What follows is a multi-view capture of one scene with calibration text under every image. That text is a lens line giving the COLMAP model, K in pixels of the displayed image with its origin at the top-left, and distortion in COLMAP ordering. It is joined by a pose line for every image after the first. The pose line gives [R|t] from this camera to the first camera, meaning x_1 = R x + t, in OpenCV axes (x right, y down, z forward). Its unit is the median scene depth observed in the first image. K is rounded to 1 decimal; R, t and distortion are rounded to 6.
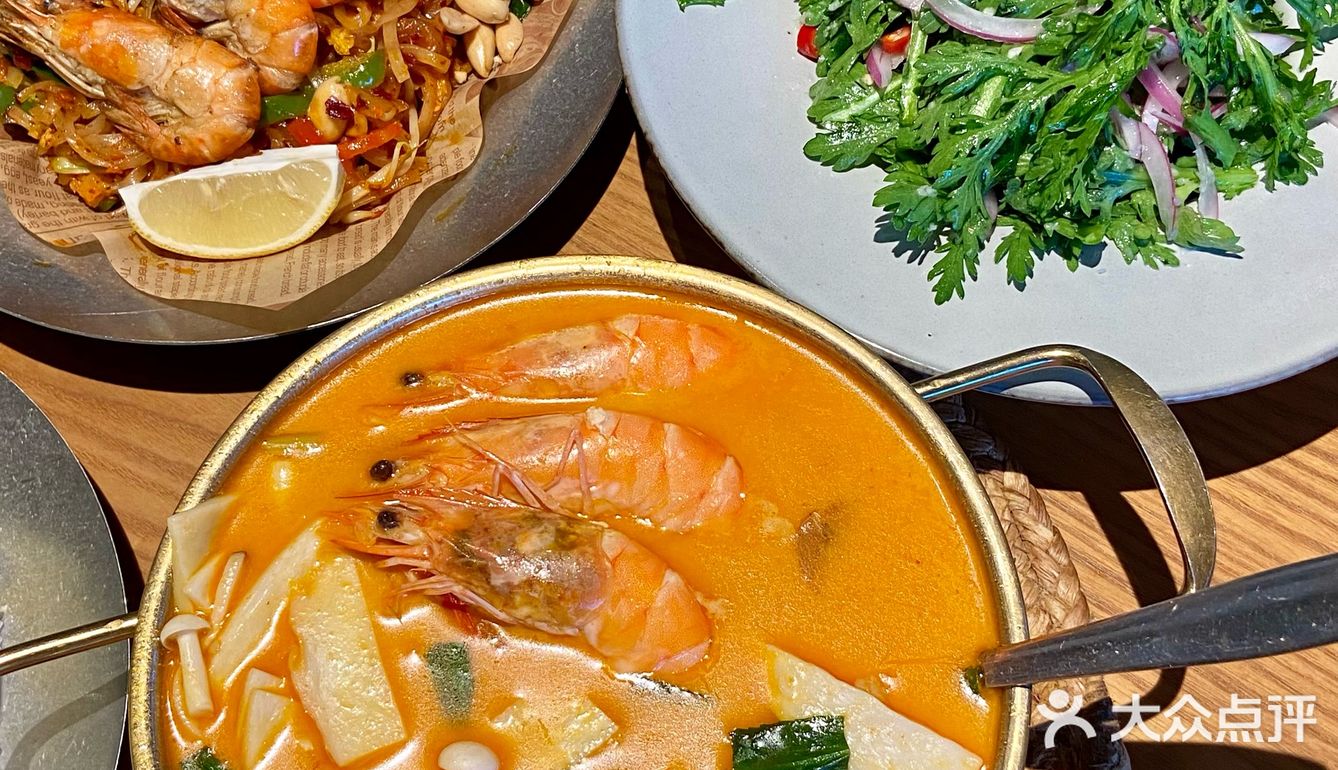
lens RADIAL K [[1791.5, 0, 692.4], [0, 1791.5, 356.4], [0, 0, 1]] dist [0.176404, -0.381520]
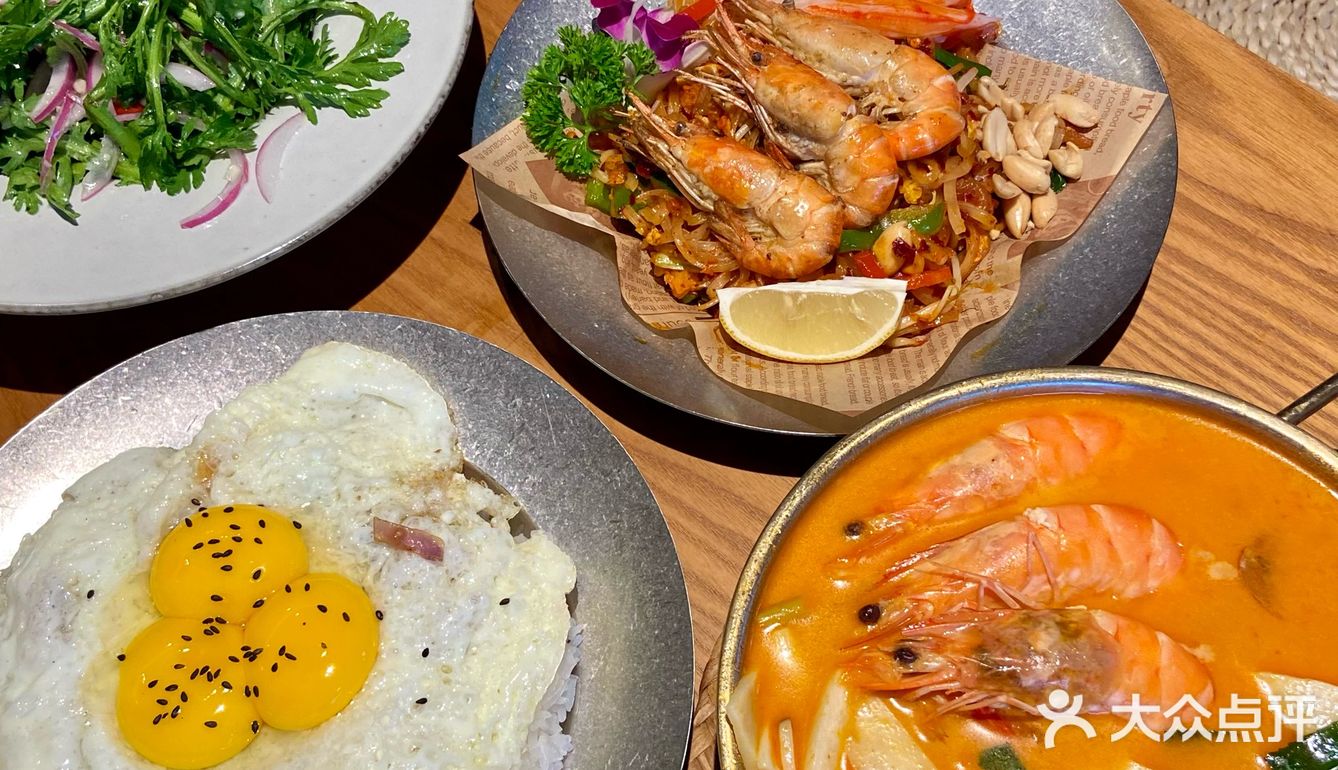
lens RADIAL K [[1544.9, 0, 667.7], [0, 1544.9, 366.4], [0, 0, 1]] dist [0.117215, -0.029001]
pose [[0.978228, 0.167396, -0.122671, -0.210525], [-0.172728, 0.984378, -0.034130, -0.002667], [0.115041, 0.054576, 0.991860, -0.000825]]
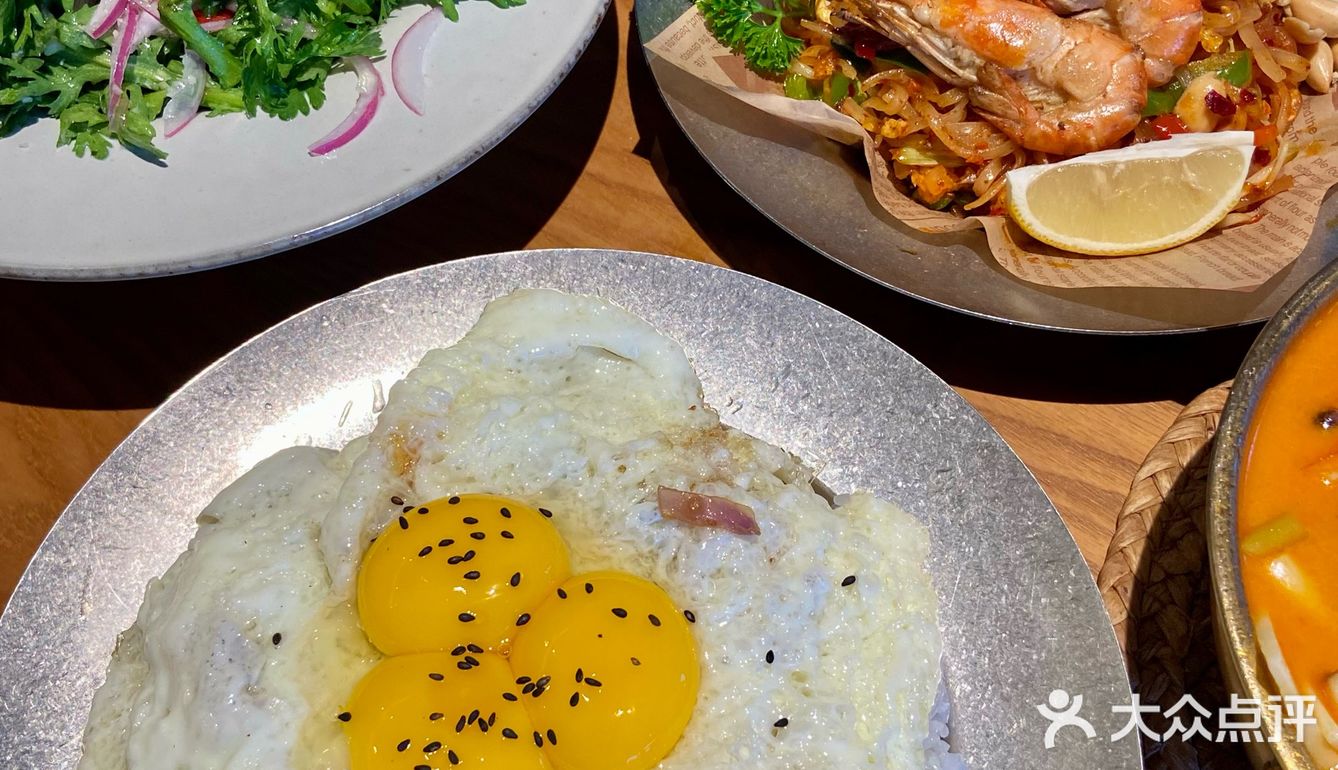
lens RADIAL K [[1544.9, 0, 667.7], [0, 1544.9, 366.4], [0, 0, 1]] dist [0.117215, -0.029001]
pose [[0.998395, 0.052858, -0.020345, -0.456966], [-0.055066, 0.989946, -0.130285, 0.116385], [0.013254, 0.131196, 0.991268, 0.220788]]
